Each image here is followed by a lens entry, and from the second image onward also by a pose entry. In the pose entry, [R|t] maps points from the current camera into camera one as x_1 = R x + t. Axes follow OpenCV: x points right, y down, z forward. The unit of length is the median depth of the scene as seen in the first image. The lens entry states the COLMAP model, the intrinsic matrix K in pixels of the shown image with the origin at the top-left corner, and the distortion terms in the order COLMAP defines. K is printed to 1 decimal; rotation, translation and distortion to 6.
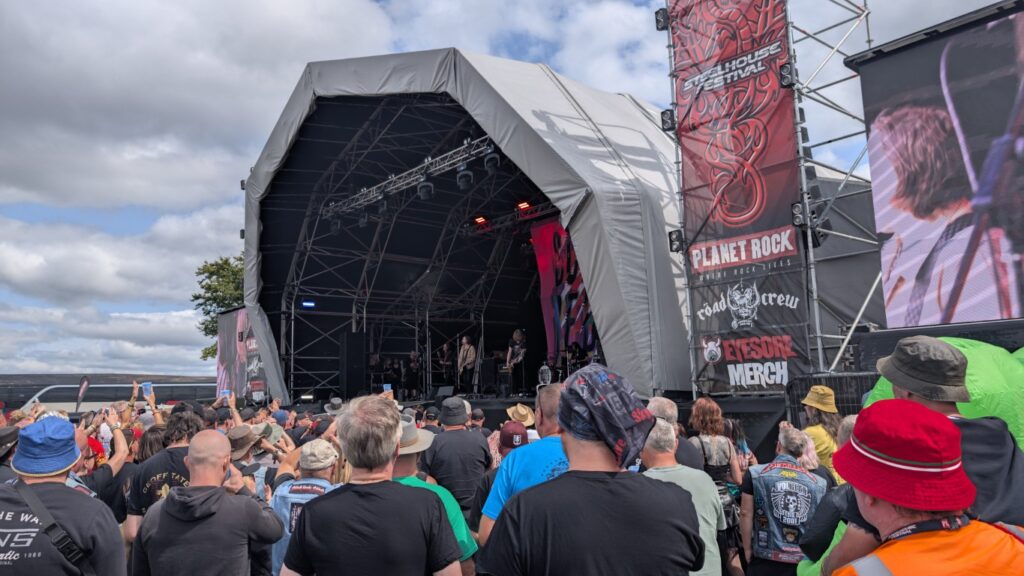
lens RADIAL K [[728.7, 0, 510.8], [0, 728.7, 284.8], [0, 0, 1]] dist [0.026040, -0.004410]
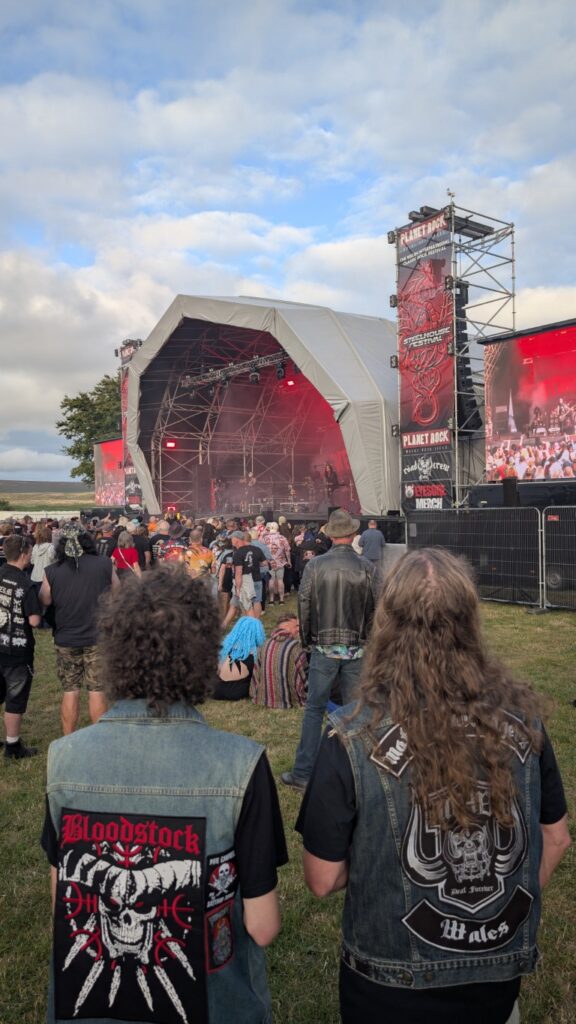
lens RADIAL K [[728.7, 0, 288.0], [0, 728.7, 512.0], [0, 0, 1]] dist [0.026040, -0.004410]
pose [[0.998618, 0.015951, -0.050076, 0.054210], [-0.007827, 0.987340, 0.158426, -0.148841], [0.051969, -0.157815, 0.986100, -0.866873]]
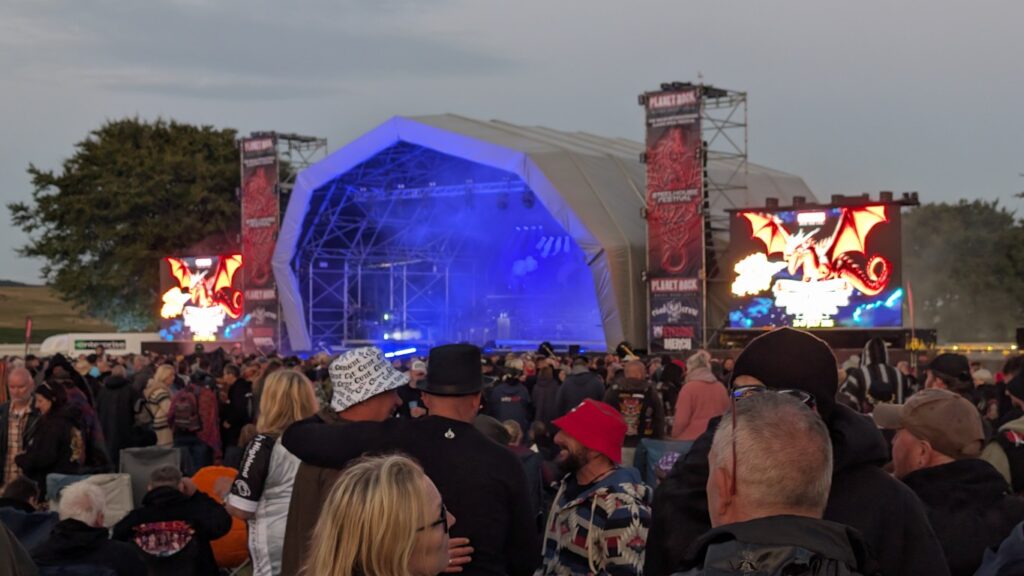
lens RADIAL K [[1544.5, 0, 512.0], [0, 1544.5, 288.0], [0, 0, 1]] dist [0.167710, -0.062408]
pose [[0.981651, 0.028073, 0.188609, -0.943124], [-0.050928, 0.991772, 0.117449, -0.515166], [-0.183760, -0.124899, 0.975004, -3.120452]]
